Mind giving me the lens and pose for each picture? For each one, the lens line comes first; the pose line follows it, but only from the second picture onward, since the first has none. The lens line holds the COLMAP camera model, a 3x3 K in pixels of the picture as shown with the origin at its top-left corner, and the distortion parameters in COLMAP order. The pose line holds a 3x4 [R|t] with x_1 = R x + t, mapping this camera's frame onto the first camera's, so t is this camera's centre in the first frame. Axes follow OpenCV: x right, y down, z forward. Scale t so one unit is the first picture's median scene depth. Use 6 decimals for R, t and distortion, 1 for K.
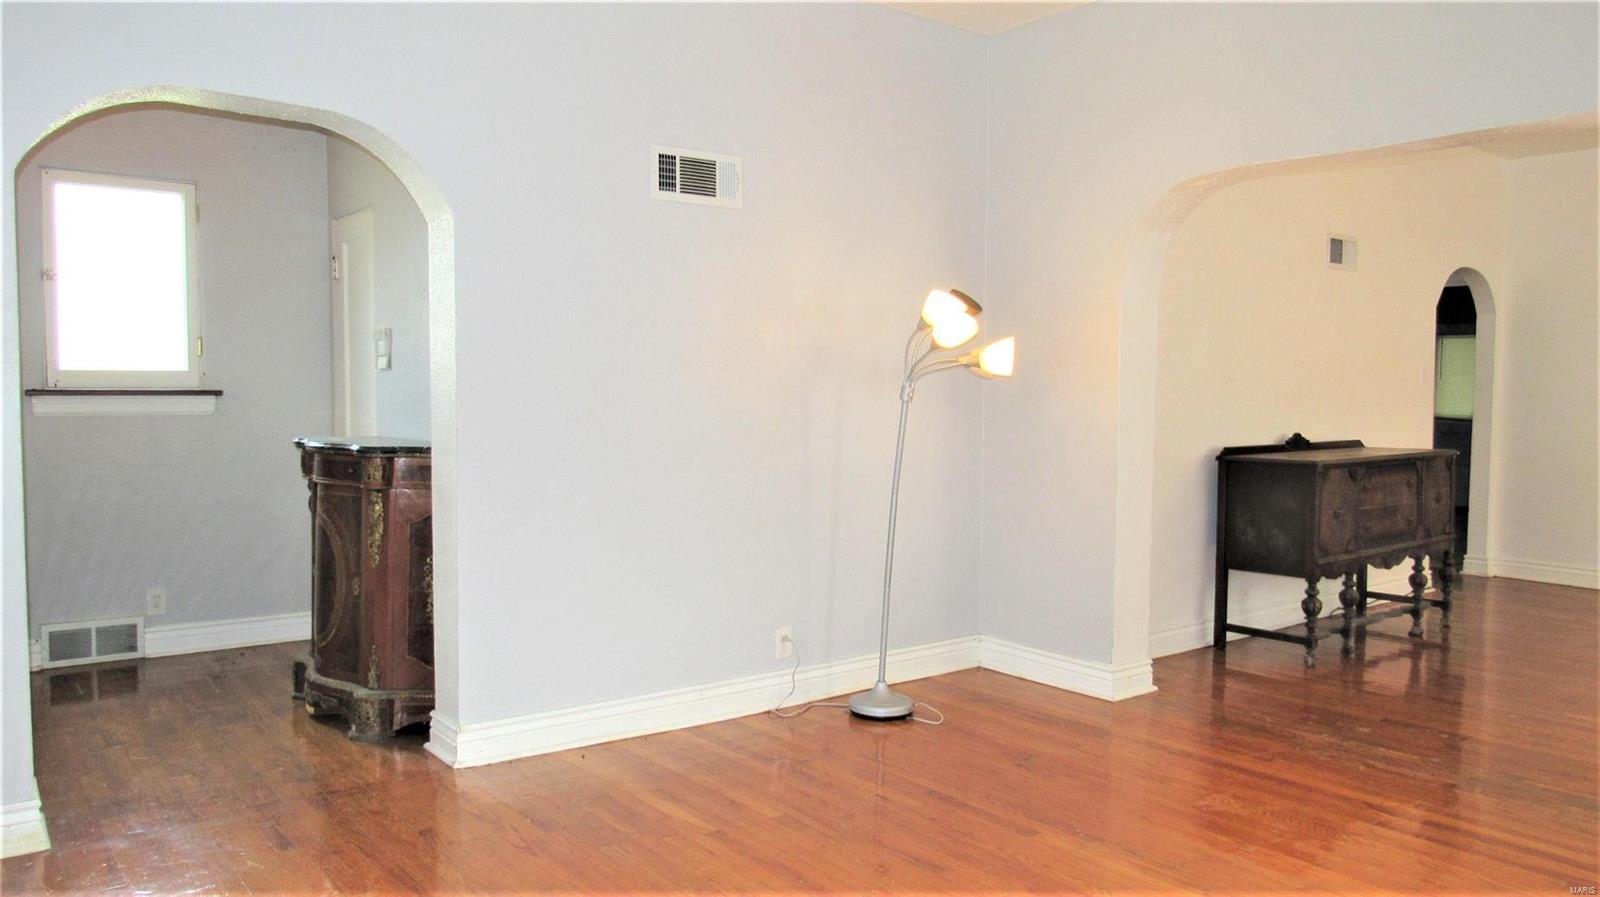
lens RADIAL K [[1139.5, 0, 800.0], [0, 1139.5, 448.5], [0, 0, 1]] dist [-0.016446, -0.005956]
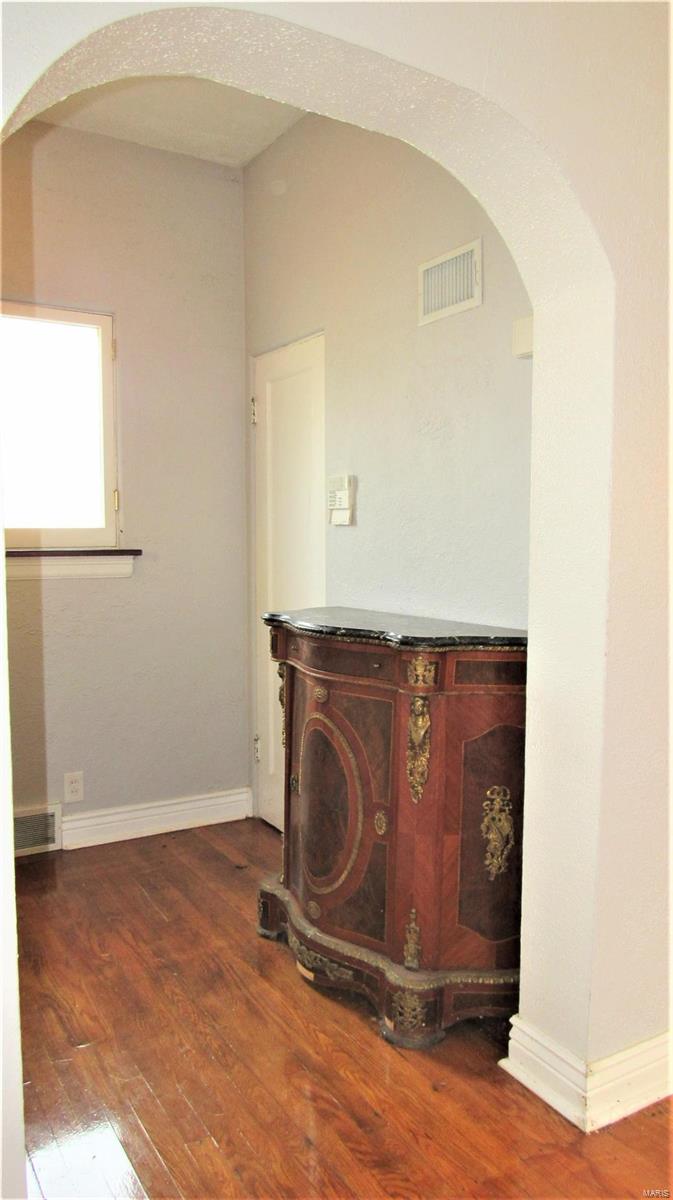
lens RADIAL K [[854.6, 0, 336.5], [0, 854.6, 600.0], [0, 0, 1]] dist [-0.016446, -0.005956]
pose [[0.992739, 0.005455, -0.120165, -0.322344], [-0.002663, 0.999723, 0.023382, -0.032380], [0.120259, -0.022893, 0.992479, 0.411937]]
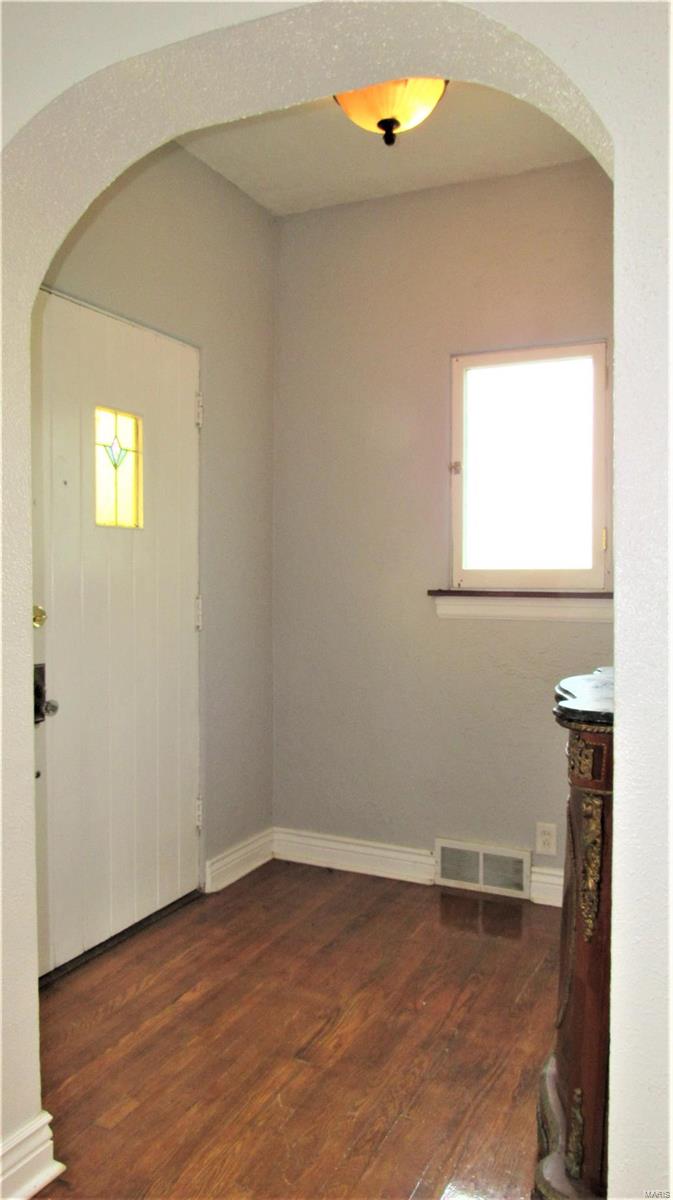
lens RADIAL K [[854.6, 0, 336.5], [0, 854.6, 600.0], [0, 0, 1]] dist [-0.016446, -0.005956]
pose [[0.444735, 0.016281, -0.895514, -0.075203], [-0.052065, 0.998614, -0.007701, -0.035830], [0.894148, 0.050050, 0.444966, 0.643378]]
